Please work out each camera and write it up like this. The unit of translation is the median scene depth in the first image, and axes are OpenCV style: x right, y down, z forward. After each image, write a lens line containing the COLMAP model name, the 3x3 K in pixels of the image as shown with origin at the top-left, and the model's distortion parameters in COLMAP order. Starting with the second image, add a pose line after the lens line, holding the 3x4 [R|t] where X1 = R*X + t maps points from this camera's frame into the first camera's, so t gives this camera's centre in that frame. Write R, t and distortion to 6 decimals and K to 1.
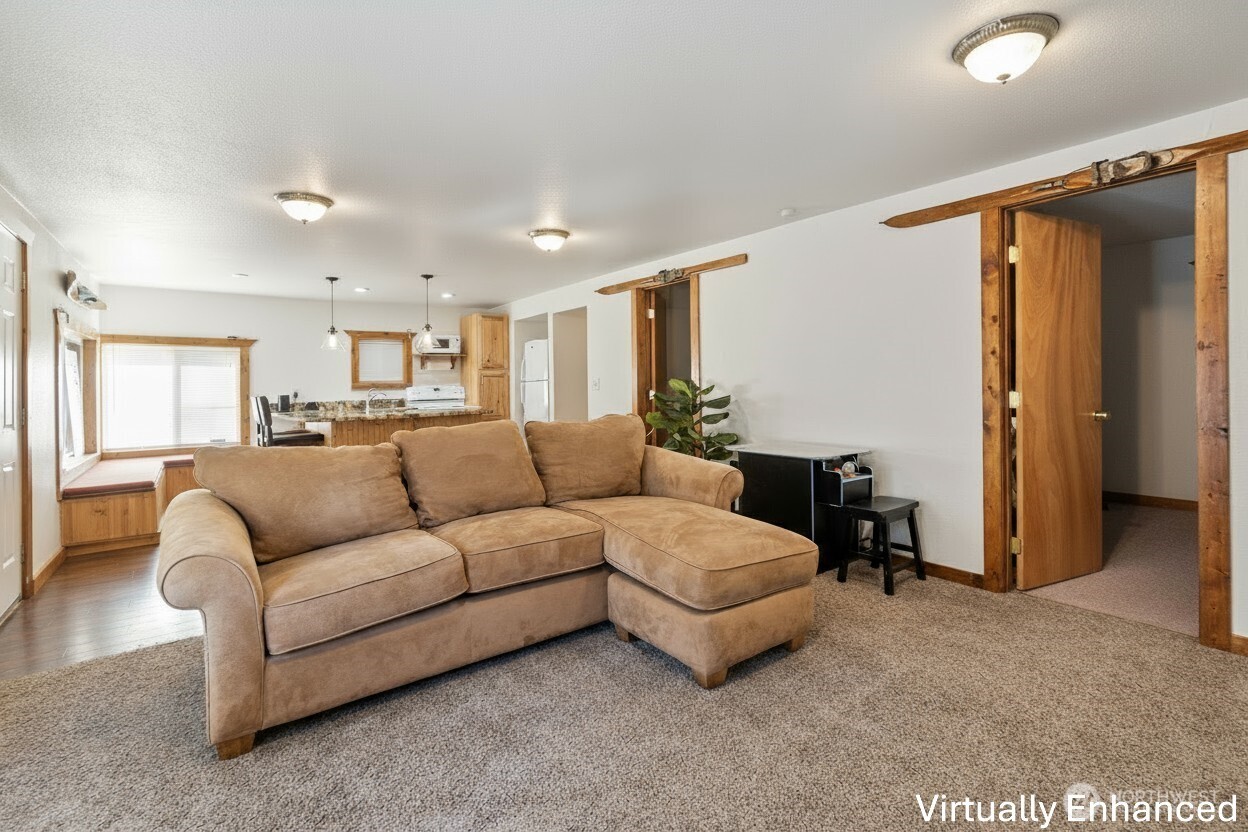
lens RADIAL K [[592.8, 0, 626.9], [0, 592.8, 369.3], [0, 0, 1]] dist [-0.000404, -0.000019]
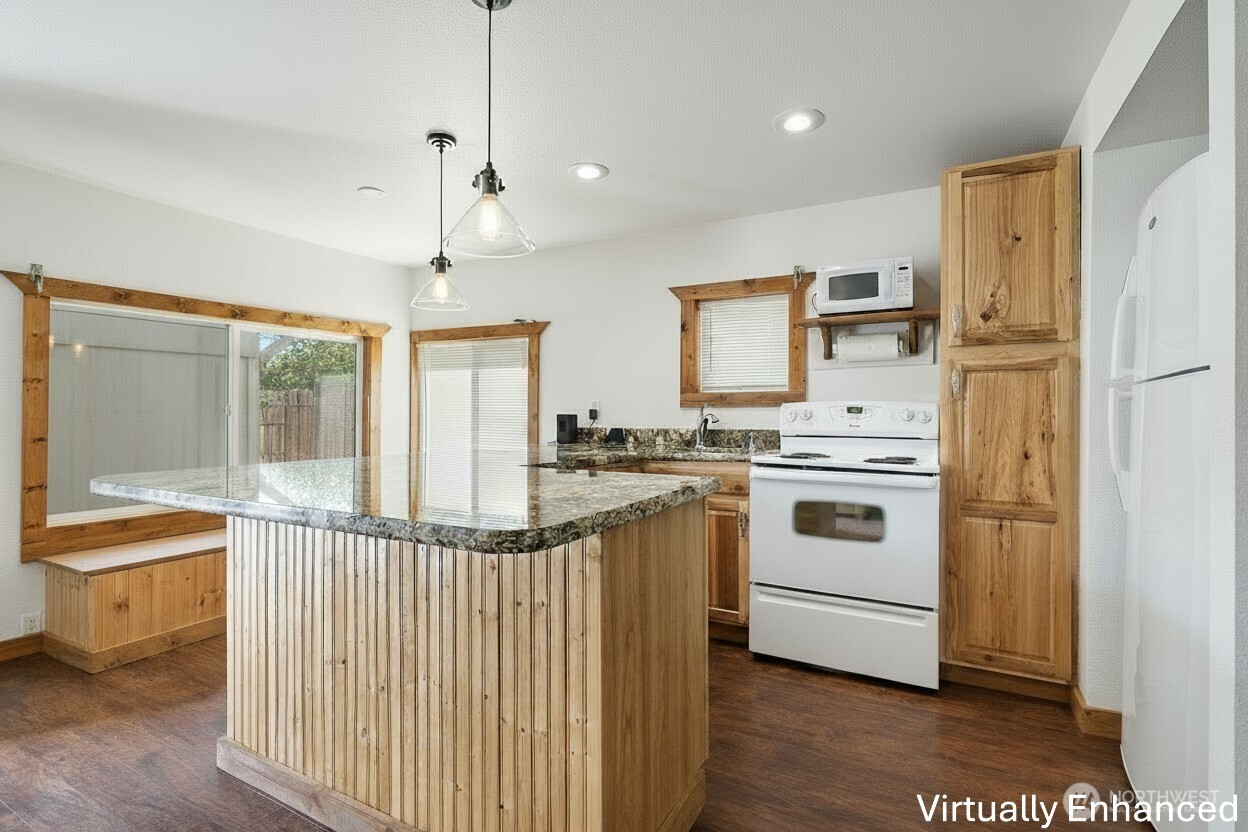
lens RADIAL K [[598.1, 0, 609.2], [0, 598.1, 402.3], [0, 0, 1]] dist [-0.000468, -0.000219]
pose [[0.447235, 0.003669, -0.894409, -0.048205], [0.015547, 0.999809, 0.011875, 0.023891], [0.894281, -0.019217, 0.447093, 0.718338]]
